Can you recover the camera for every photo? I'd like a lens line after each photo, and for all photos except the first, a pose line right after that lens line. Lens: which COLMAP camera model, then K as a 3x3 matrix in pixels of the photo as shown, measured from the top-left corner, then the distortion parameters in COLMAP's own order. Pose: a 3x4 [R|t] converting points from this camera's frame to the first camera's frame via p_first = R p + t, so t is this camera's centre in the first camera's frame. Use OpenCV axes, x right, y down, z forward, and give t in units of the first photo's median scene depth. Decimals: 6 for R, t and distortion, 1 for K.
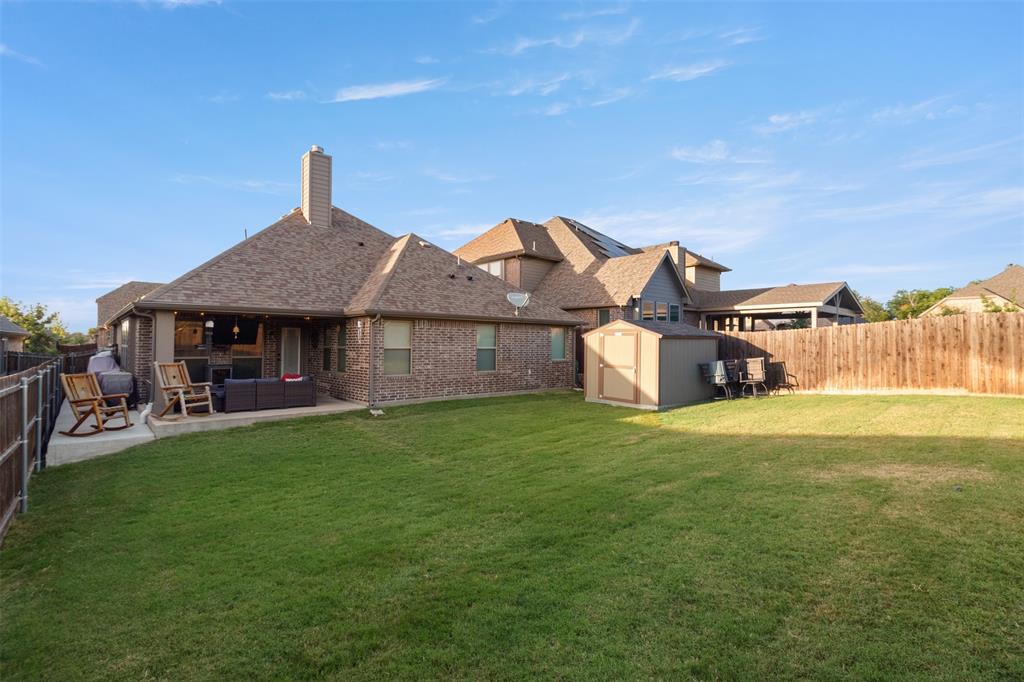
lens RADIAL K [[474.9, 0, 518.1], [0, 474.9, 333.3], [0, 0, 1]] dist [0.002913, 0.000410]
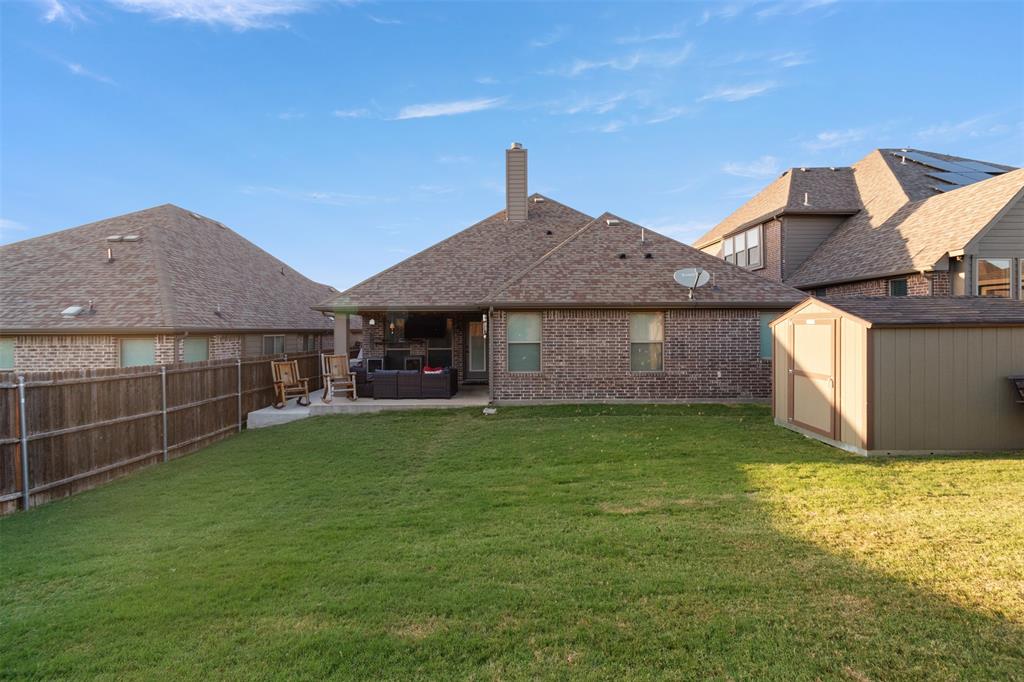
lens RADIAL K [[474.9, 0, 518.1], [0, 474.9, 333.3], [0, 0, 1]] dist [0.002913, 0.000410]
pose [[0.758827, -0.006306, -0.651262, 0.309943], [0.023699, 0.999558, 0.017935, -0.003132], [0.650861, -0.029044, 0.758641, 0.277171]]
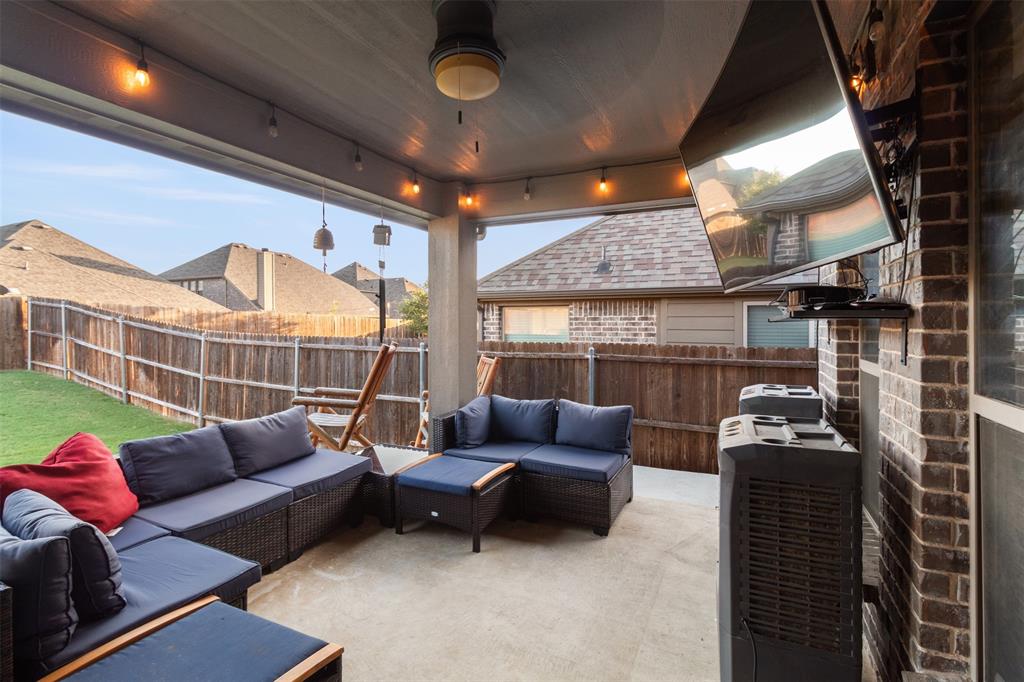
lens RADIAL K [[474.9, 0, 518.1], [0, 474.9, 333.3], [0, 0, 1]] dist [0.002913, 0.000410]
pose [[-0.926437, 0.001467, -0.376446, -0.487129], [0.001994, 0.999998, -0.001010, 0.036265], [0.376443, -0.001687, -0.926438, 1.054138]]
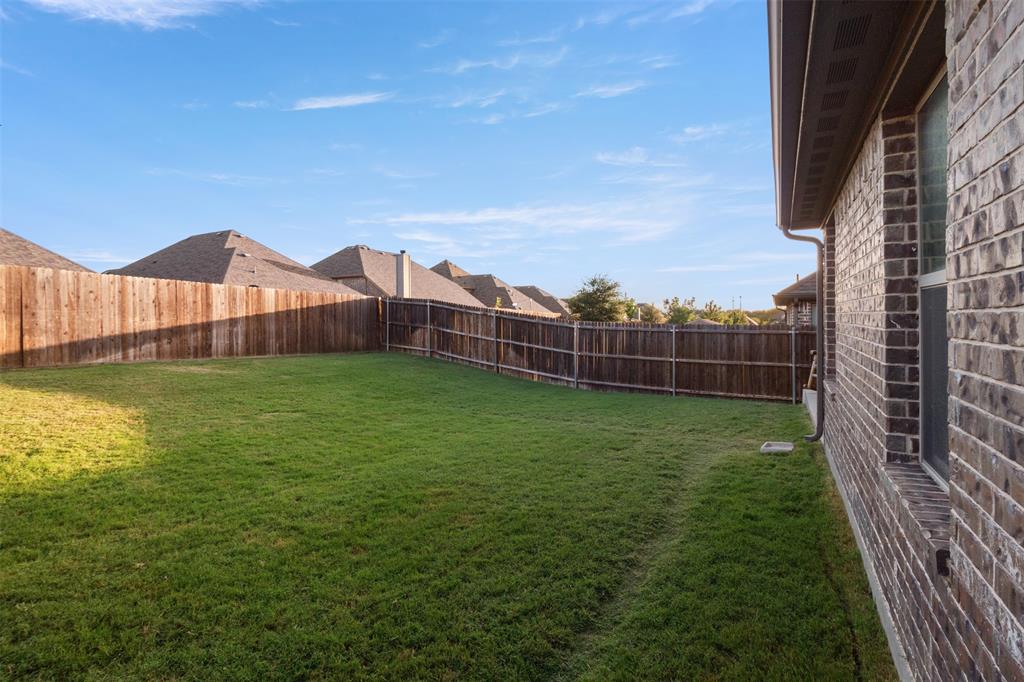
lens RADIAL K [[482.1, 0, 517.9], [0, 482.1, 322.2], [0, 0, 1]] dist [-0.002080, 0.000151]
pose [[-0.946771, -0.000636, -0.321908, 0.065805], [0.003210, 0.999930, -0.011417, 0.043901], [0.321893, -0.011842, -0.946702, 1.148558]]
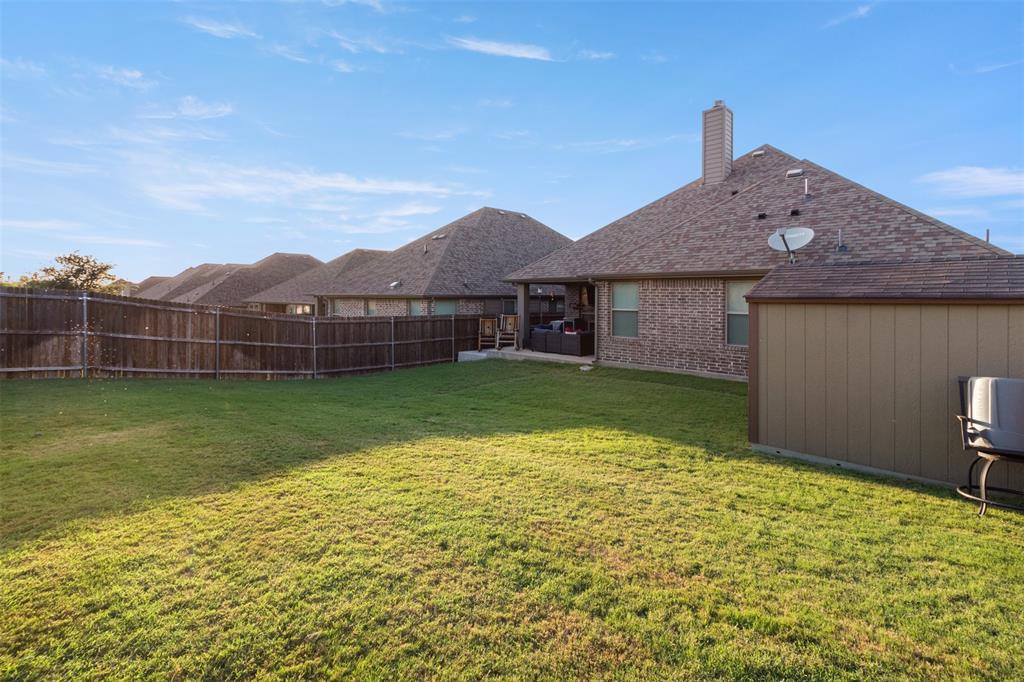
lens RADIAL K [[492.8, 0, 517.0], [0, 492.8, 297.7], [0, 0, 1]] dist [0.002026, 0.000085]
pose [[0.081378, 0.000090, -0.996683, 0.699164], [0.018712, 0.999824, 0.001618, -0.000659], [0.996508, -0.018782, 0.081362, 0.642642]]
